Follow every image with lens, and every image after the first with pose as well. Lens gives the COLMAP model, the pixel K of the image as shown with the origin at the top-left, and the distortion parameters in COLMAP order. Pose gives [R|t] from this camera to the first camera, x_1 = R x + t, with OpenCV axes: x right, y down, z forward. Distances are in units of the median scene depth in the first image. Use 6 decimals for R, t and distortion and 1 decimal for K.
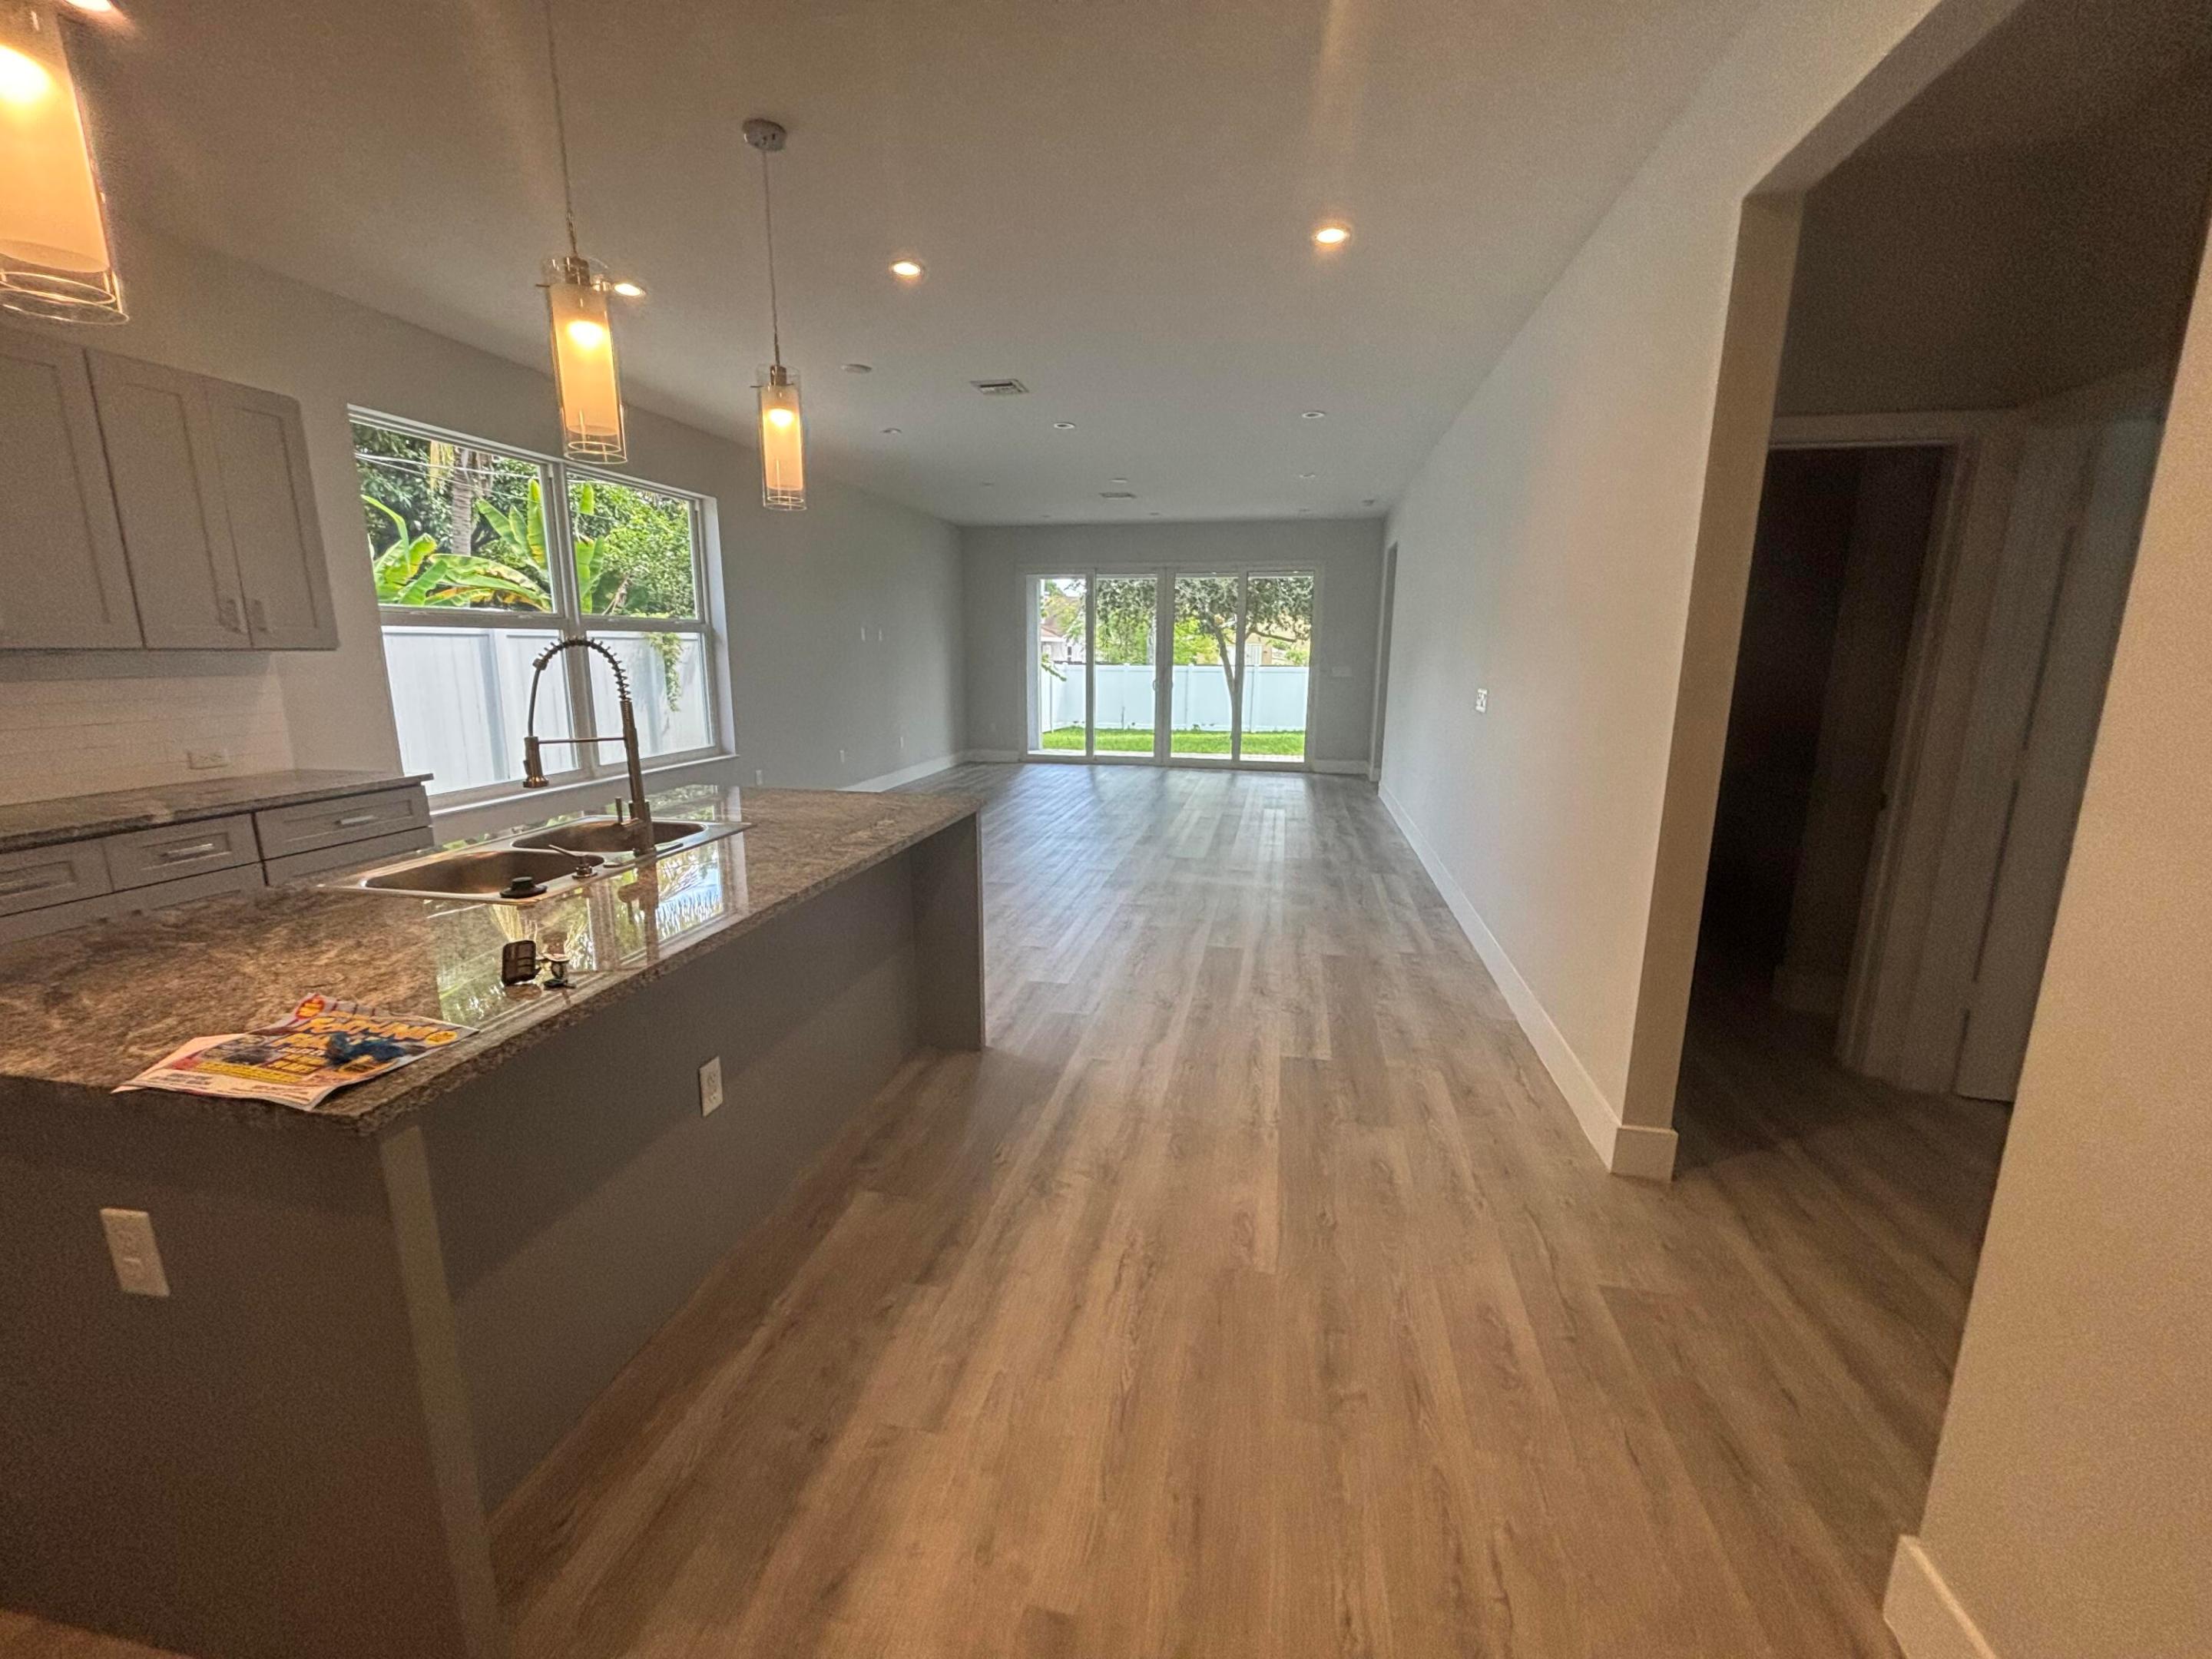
lens RADIAL K [[890.2, 0, 1109.3], [0, 890.2, 826.7], [0, 0, 1]] dist [0.010720, -0.003350]
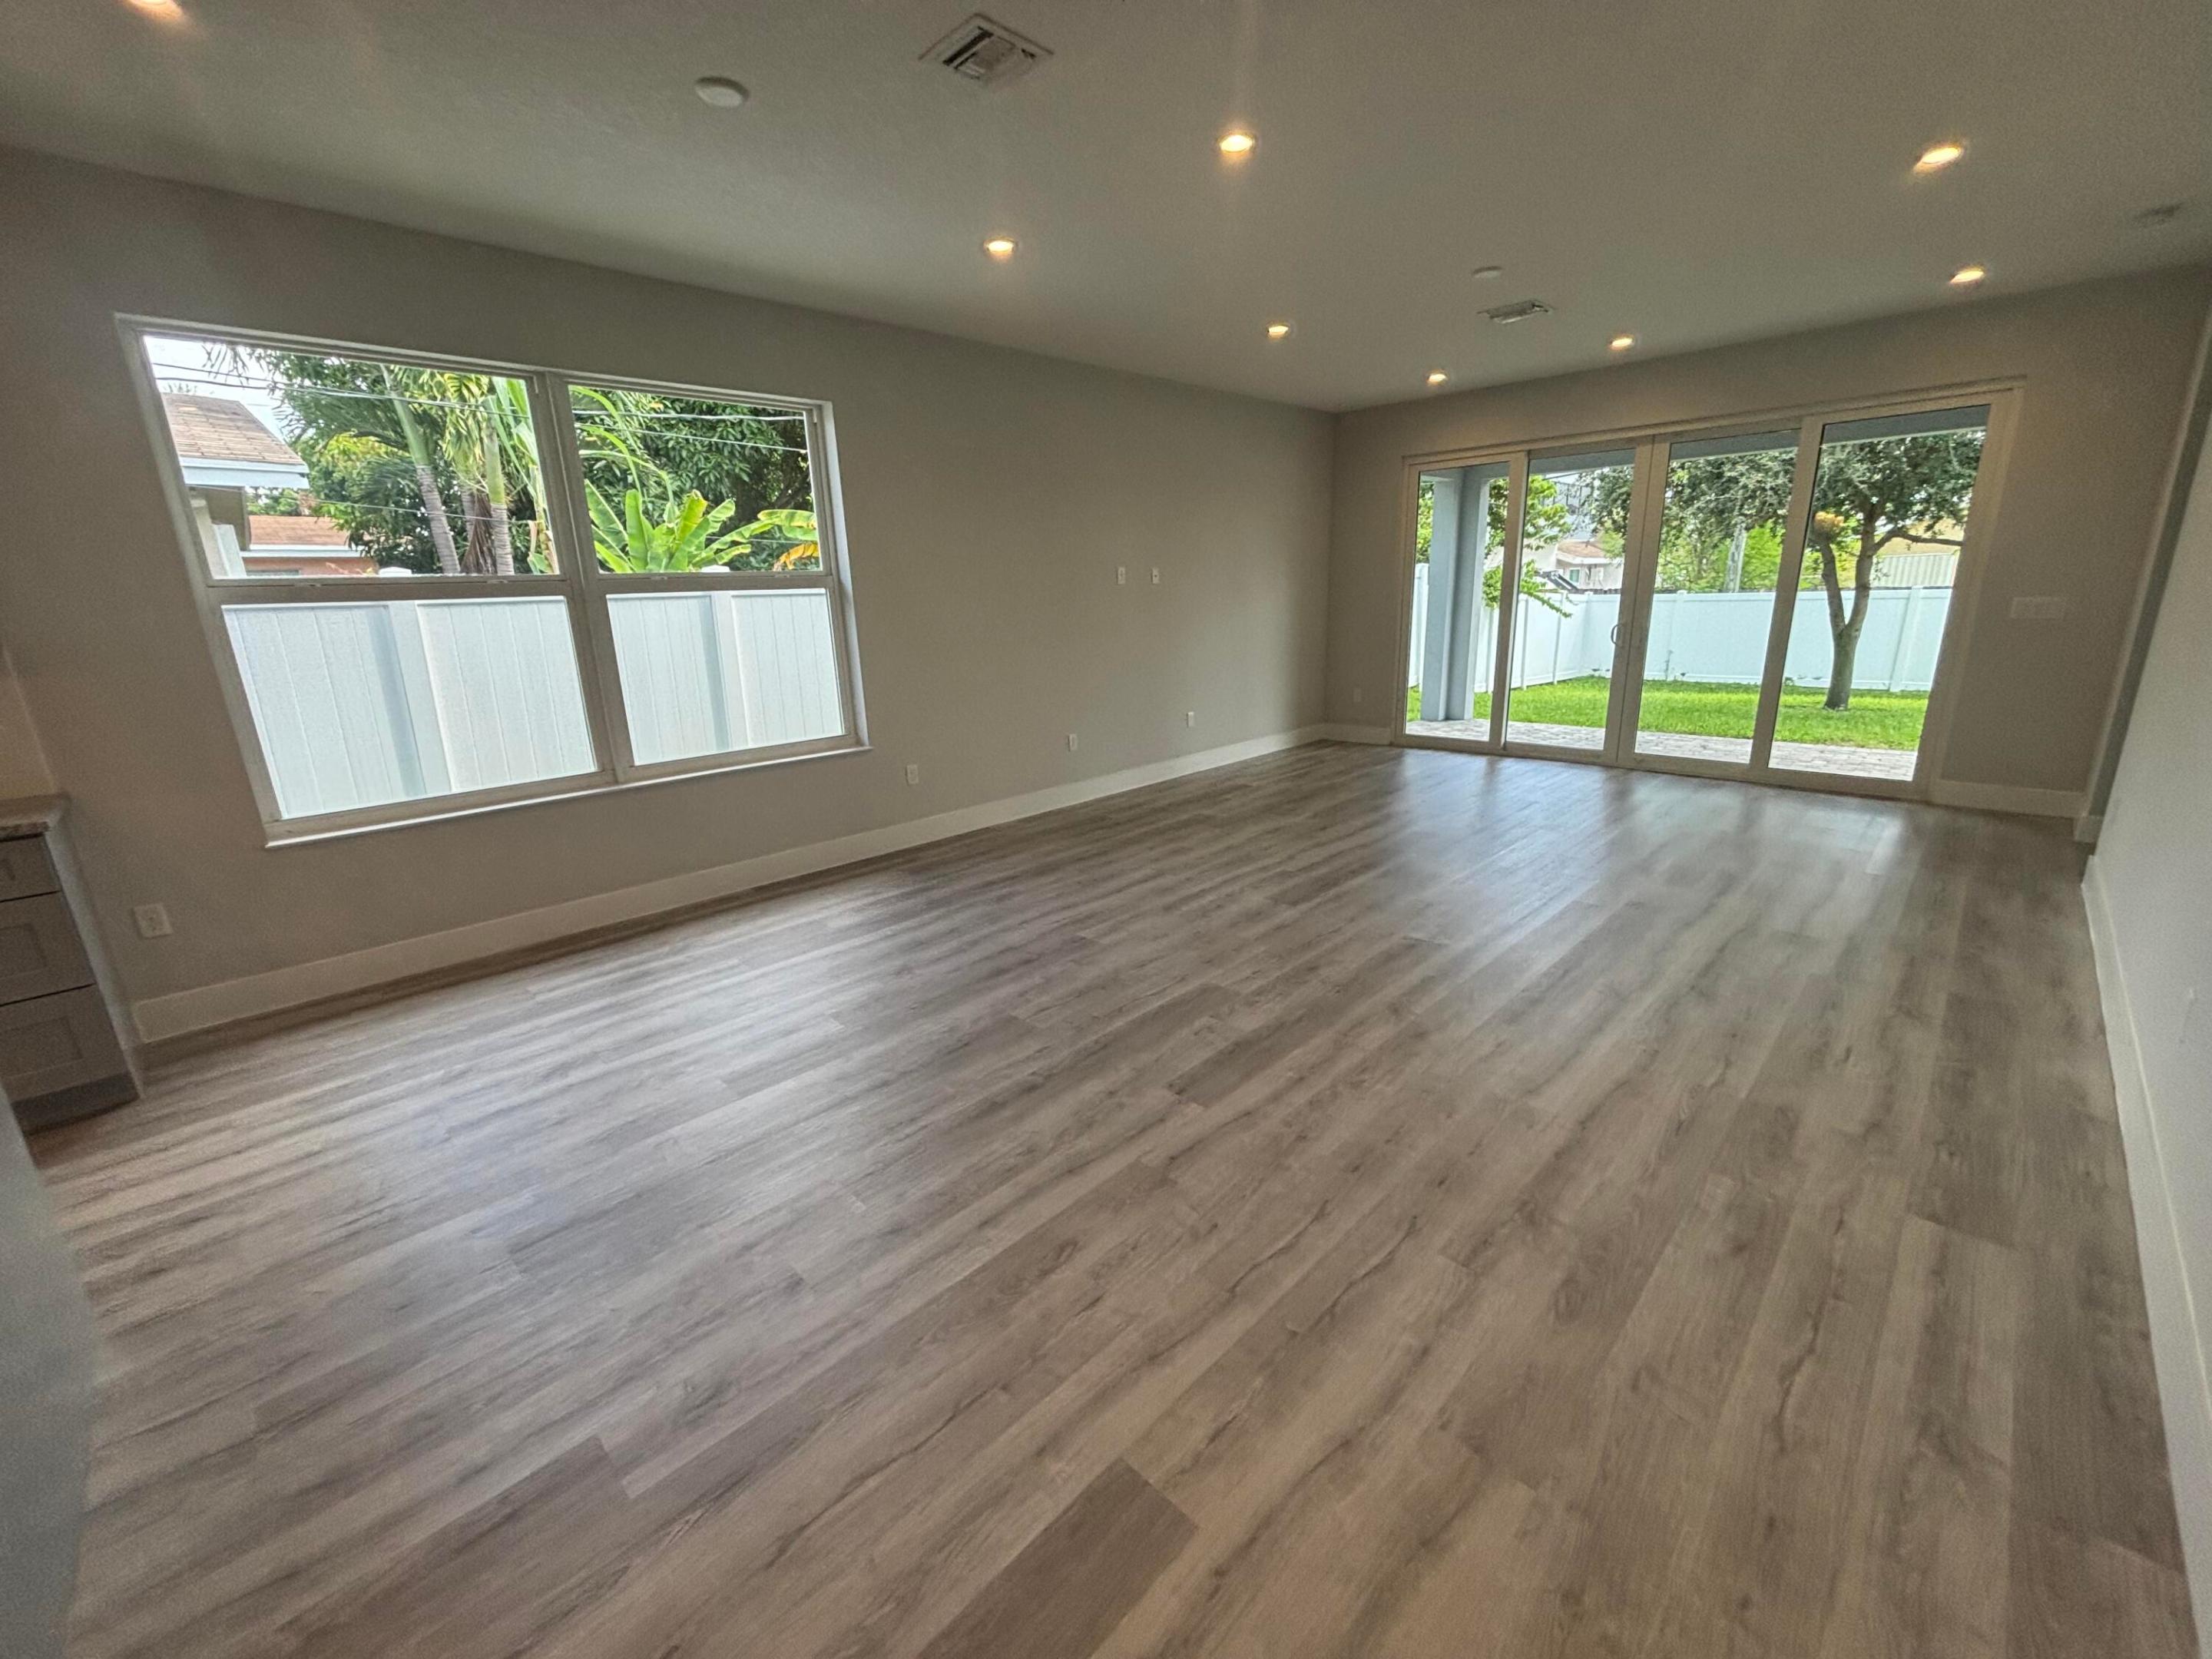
lens RADIAL K [[900.0, 0, 1119.4], [0, 900.0, 815.7], [0, 0, 1]] dist [0.006290, -0.000144]
pose [[0.837411, 0.101091, -0.537144, 0.120573], [-0.069438, 0.994461, 0.078903, -0.064619], [0.542145, -0.028776, 0.839792, 0.309722]]
